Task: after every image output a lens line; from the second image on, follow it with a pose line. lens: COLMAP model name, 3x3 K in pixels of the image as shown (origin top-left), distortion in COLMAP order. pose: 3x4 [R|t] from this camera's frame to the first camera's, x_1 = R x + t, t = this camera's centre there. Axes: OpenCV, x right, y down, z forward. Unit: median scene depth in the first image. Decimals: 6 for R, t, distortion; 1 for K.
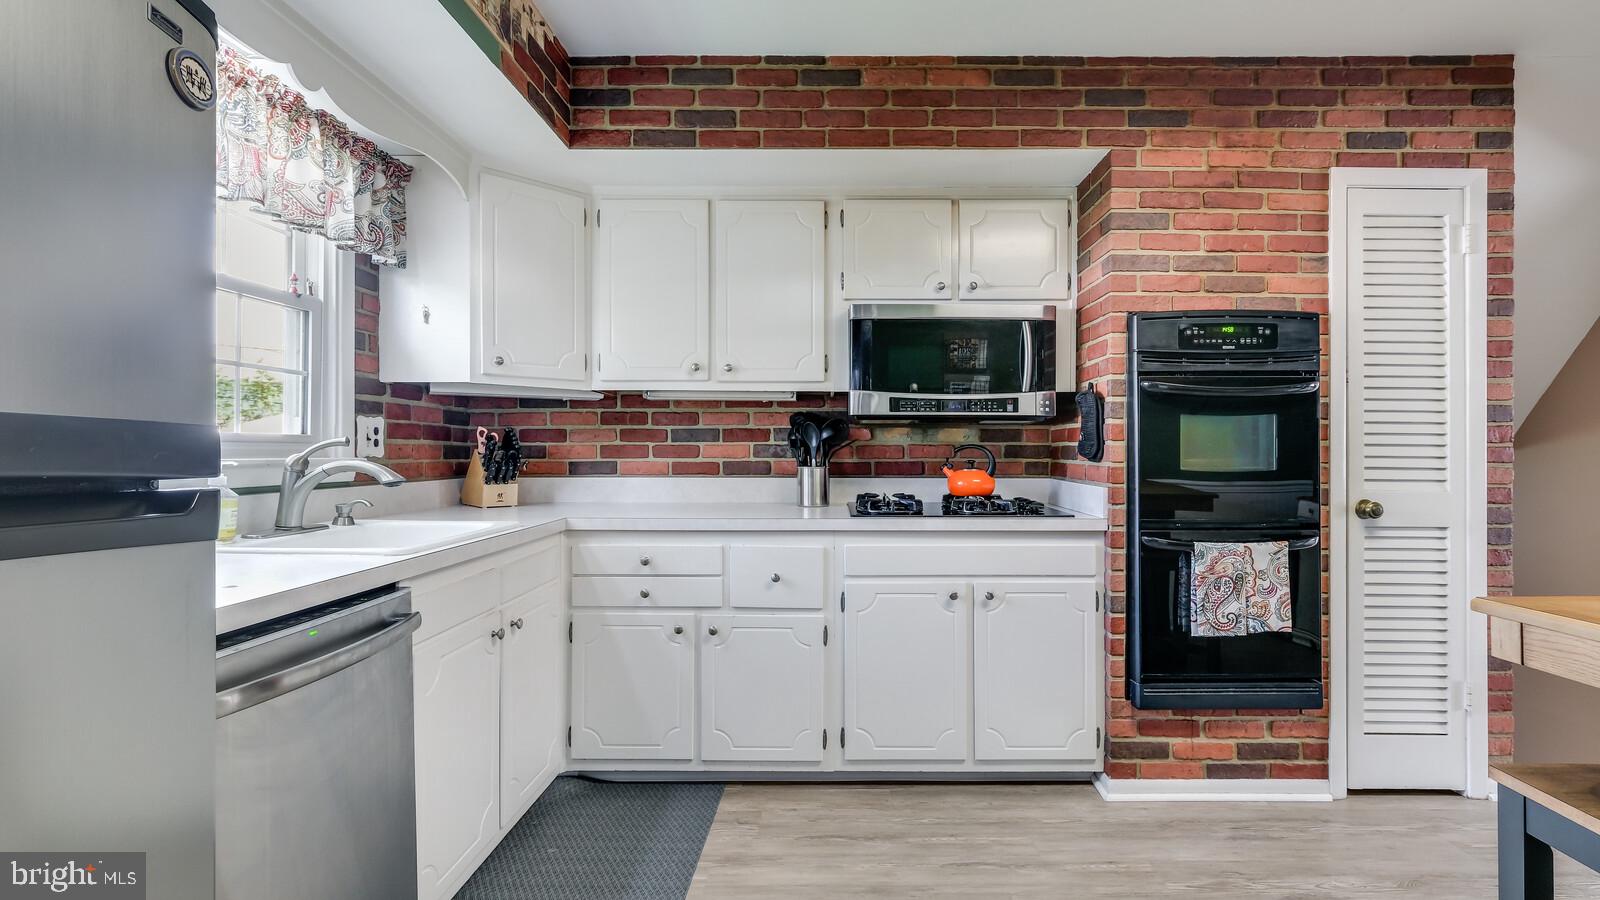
lens RADIAL K [[709.4, 0, 795.5], [0, 709.4, 448.0], [0, 0, 1]] dist [0.006140, 0.000591]
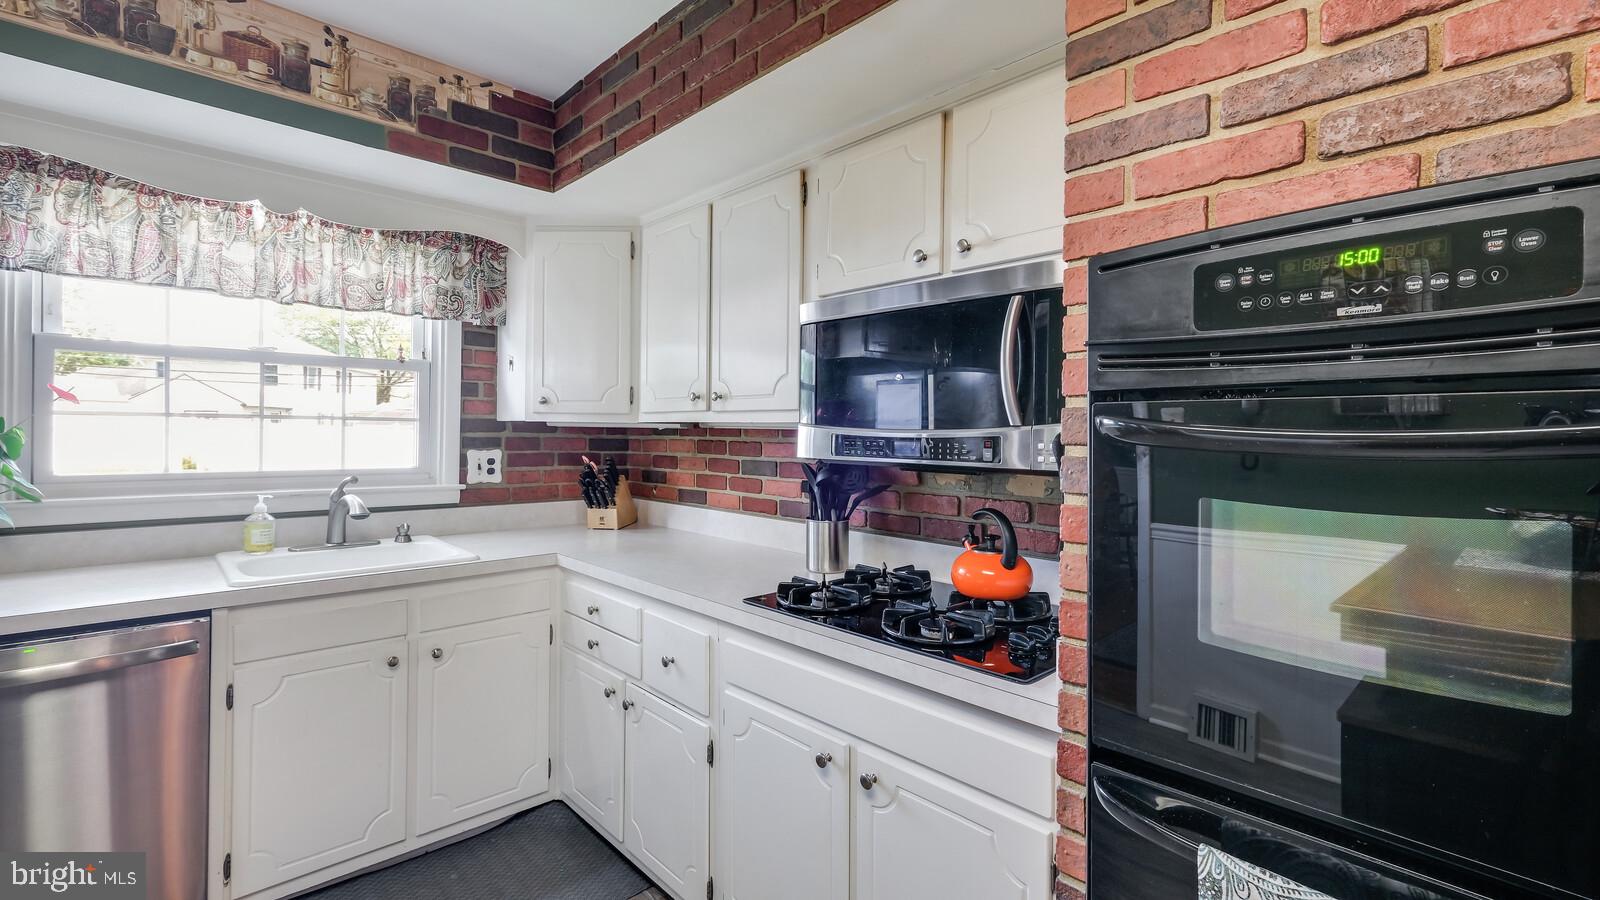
lens RADIAL K [[685.8, 0, 776.7], [0, 685.8, 434.5], [0, 0, 1]] dist [0.009893, 0.000389]
pose [[0.697245, 0.005906, -0.716808, 0.600198], [-0.009749, 0.999952, -0.001244, -0.073009], [0.716766, 0.007856, 0.697269, 0.527822]]
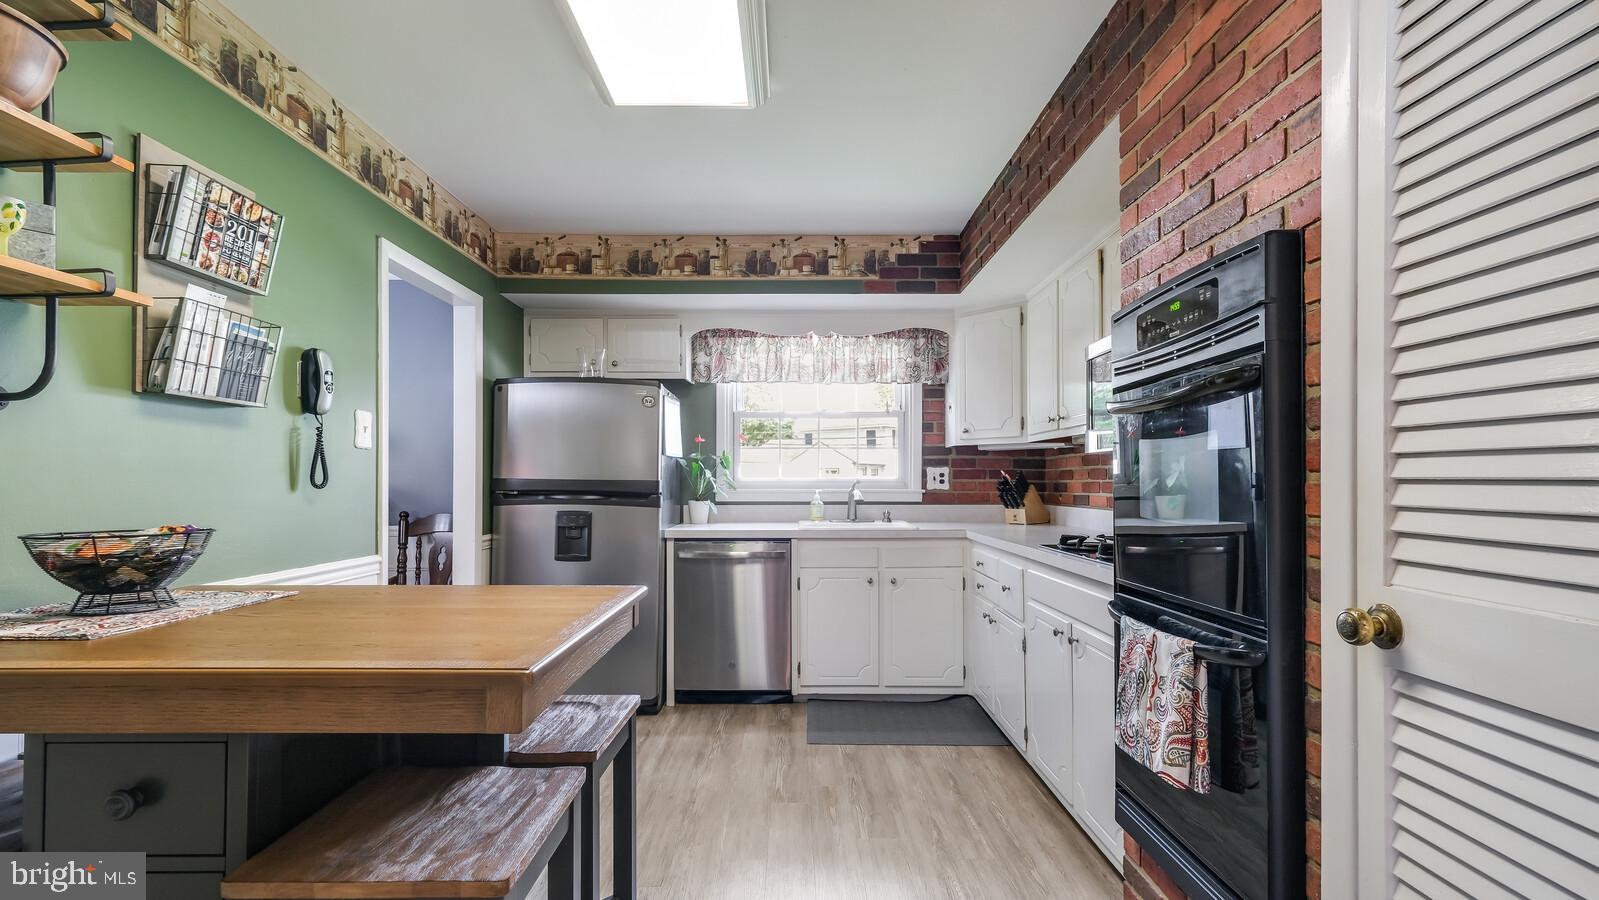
lens RADIAL K [[675.6, 0, 804.9], [0, 675.6, 482.0], [0, 0, 1]] dist [0.001242, 0.000008]
pose [[0.040794, -0.000874, -0.999167, 1.120939], [-0.000994, 0.999999, -0.000915, -0.003600], [0.999167, 0.001031, 0.040793, 0.579758]]
